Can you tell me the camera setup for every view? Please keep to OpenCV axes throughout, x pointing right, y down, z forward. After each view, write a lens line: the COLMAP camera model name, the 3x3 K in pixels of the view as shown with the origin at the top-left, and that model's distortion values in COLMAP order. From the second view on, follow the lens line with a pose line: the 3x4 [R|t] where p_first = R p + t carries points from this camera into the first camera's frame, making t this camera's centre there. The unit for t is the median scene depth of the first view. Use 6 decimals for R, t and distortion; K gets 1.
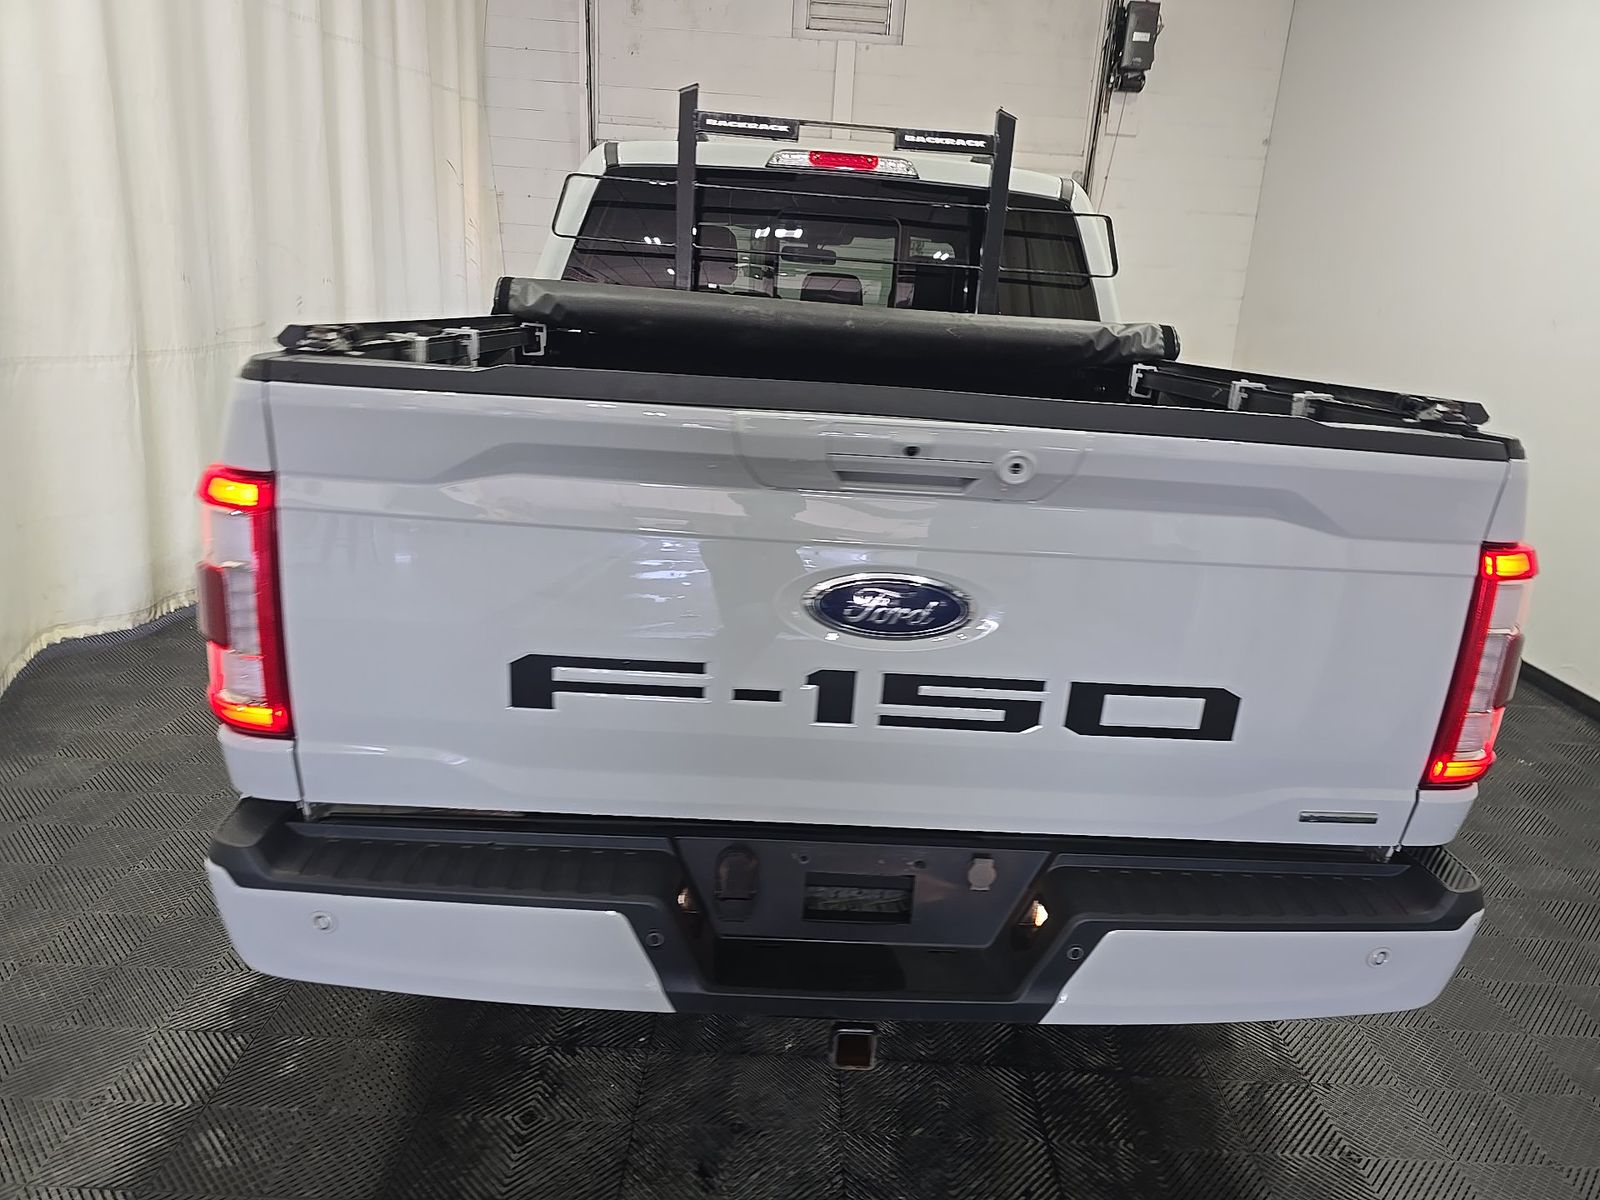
lens RADIAL K [[1082.6, 0, 823.7], [0, 1082.6, 602.2], [0, 0, 1]] dist [0.015940, -0.001068]
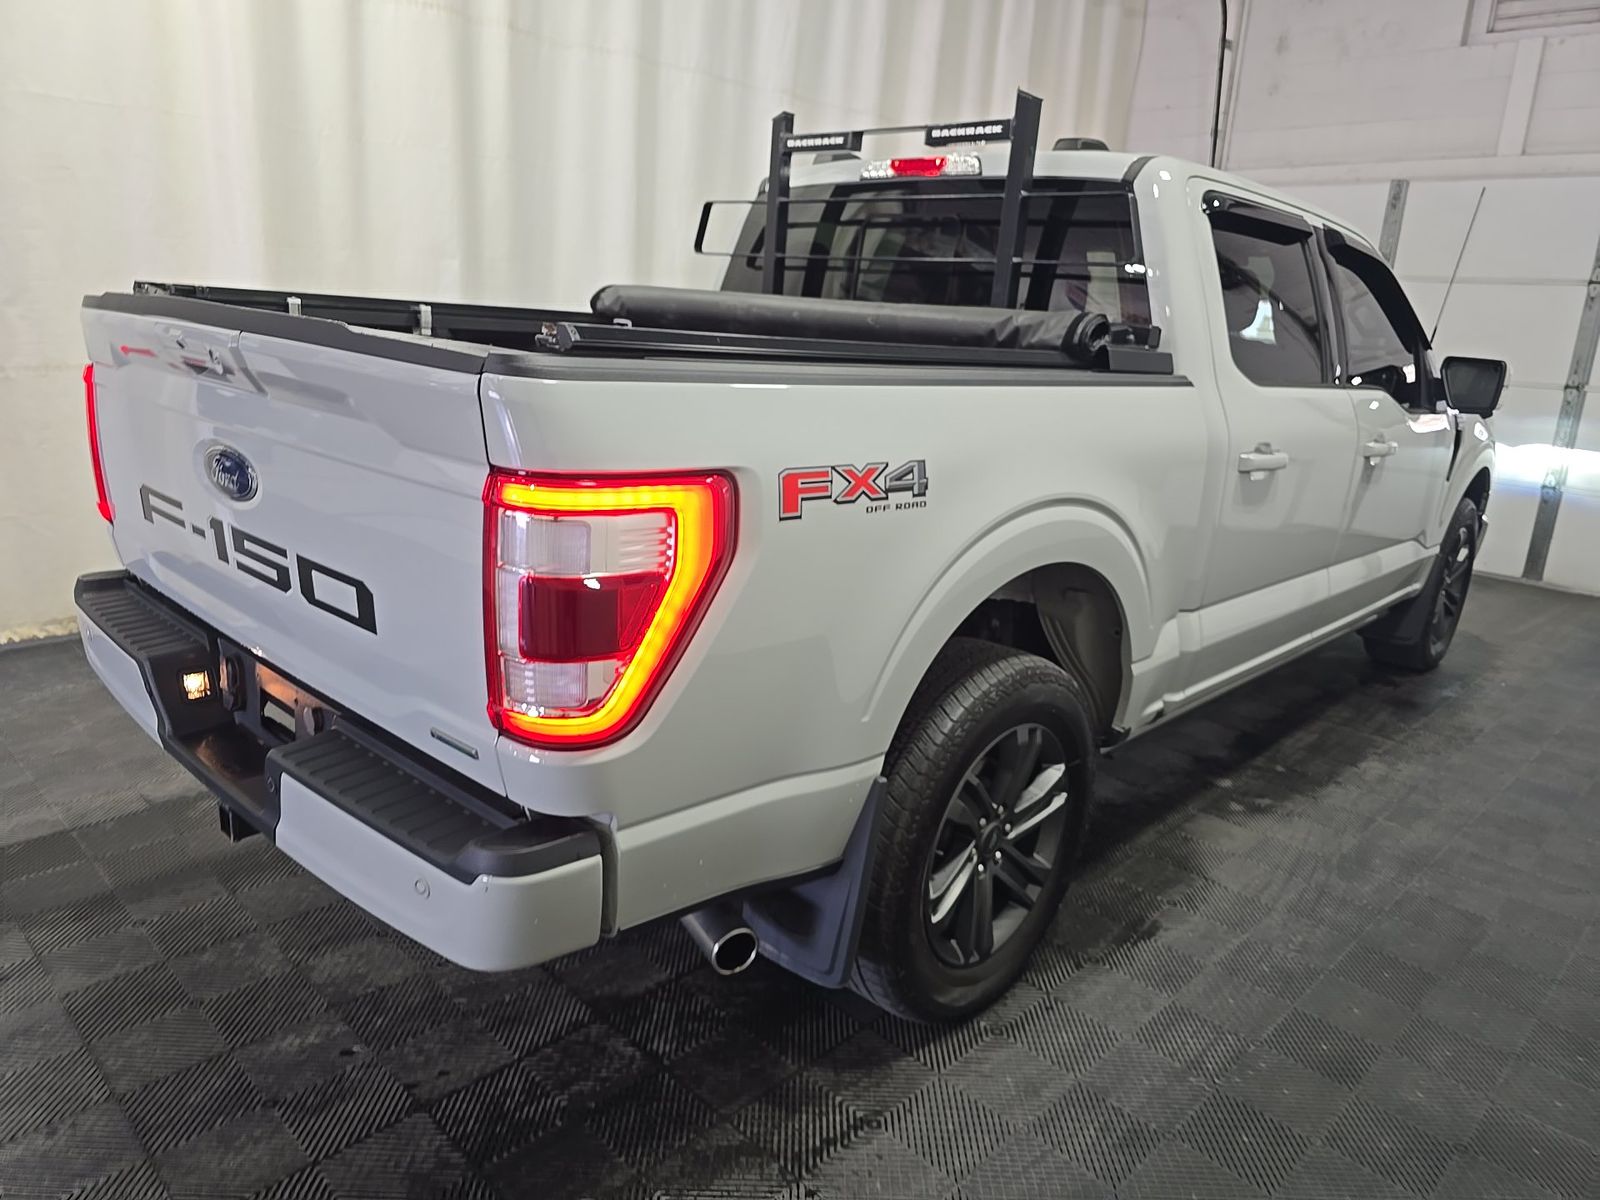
lens RADIAL K [[1111.6, 0, 800.0], [0, 1111.6, 600.0], [0, 0, 1]] dist [-0.006711, -0.003747]
pose [[0.697882, 0.160187, -0.698069, 0.755874], [-0.212661, 0.977057, 0.011604, -0.004526], [0.683912, 0.140354, 0.715936, 0.263373]]
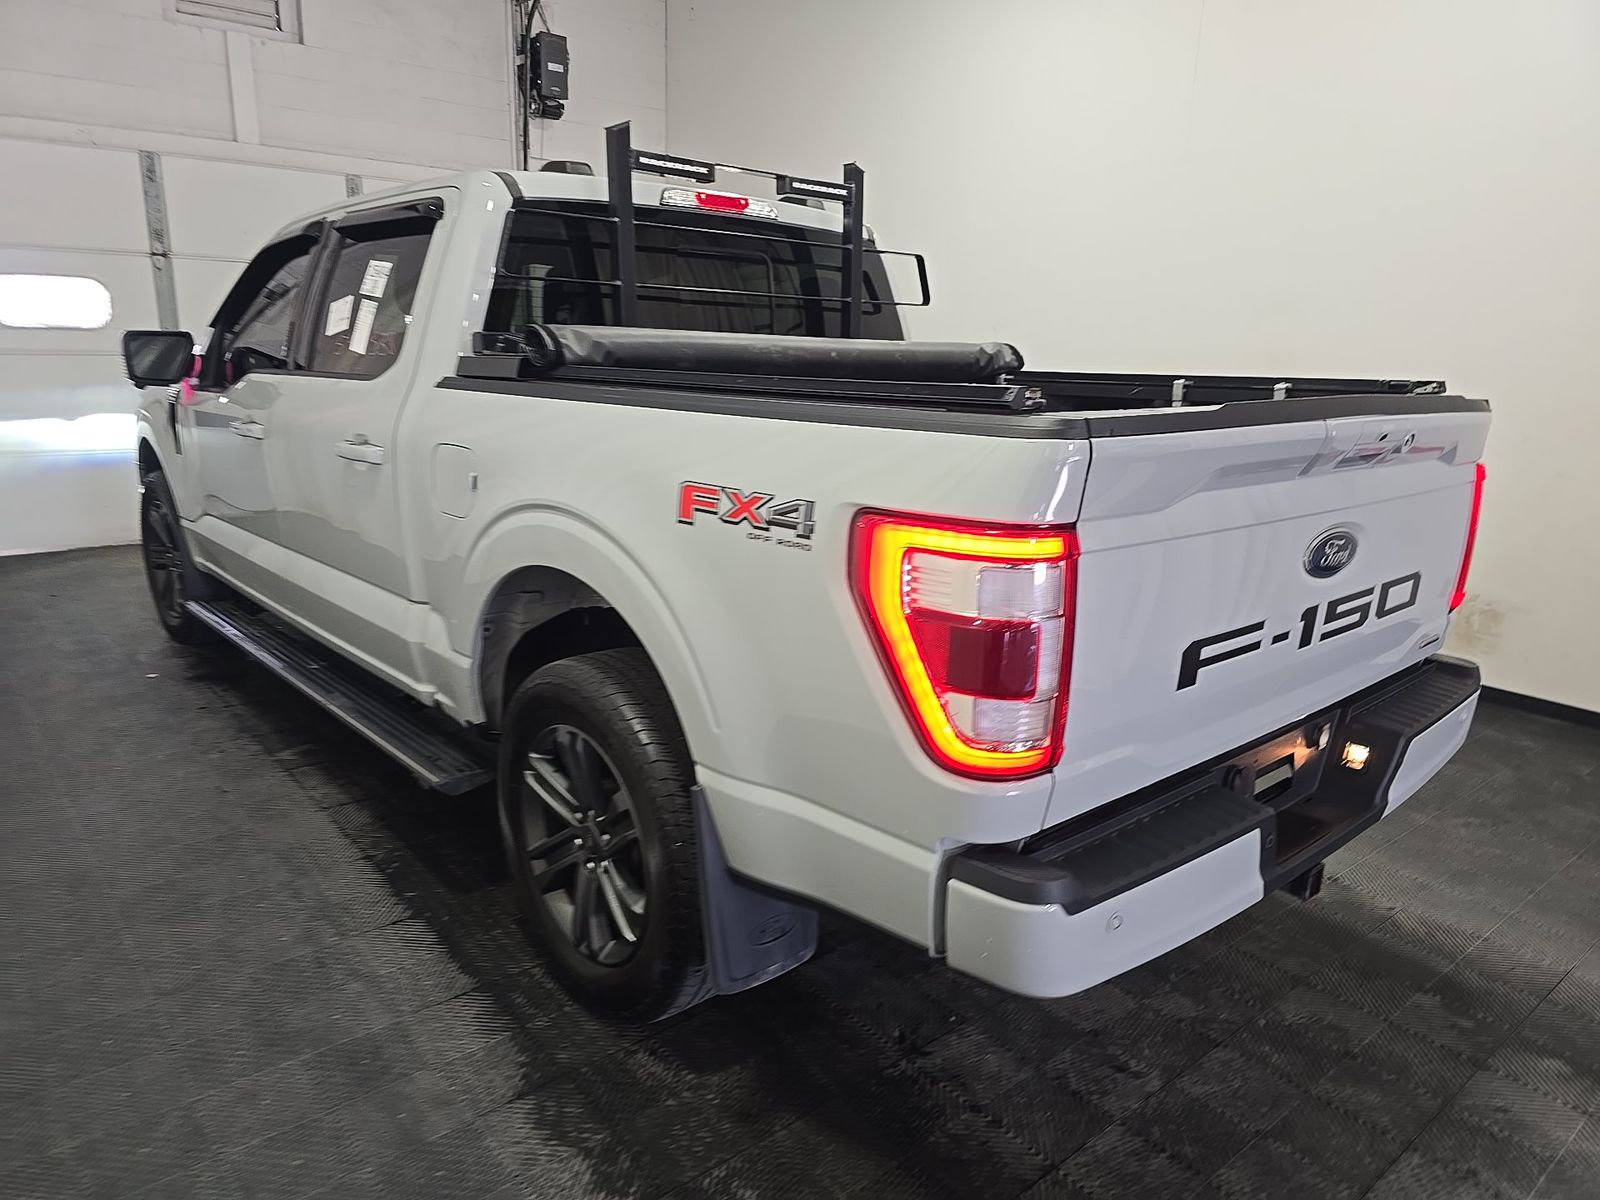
lens RADIAL K [[1082.6, 0, 823.7], [0, 1082.6, 602.2], [0, 0, 1]] dist [0.015940, -0.001068]
pose [[0.768808, -0.193609, 0.609467, -0.645787], [0.198653, 0.978222, 0.060163, -0.073294], [-0.607842, 0.074819, 0.790525, 0.143979]]
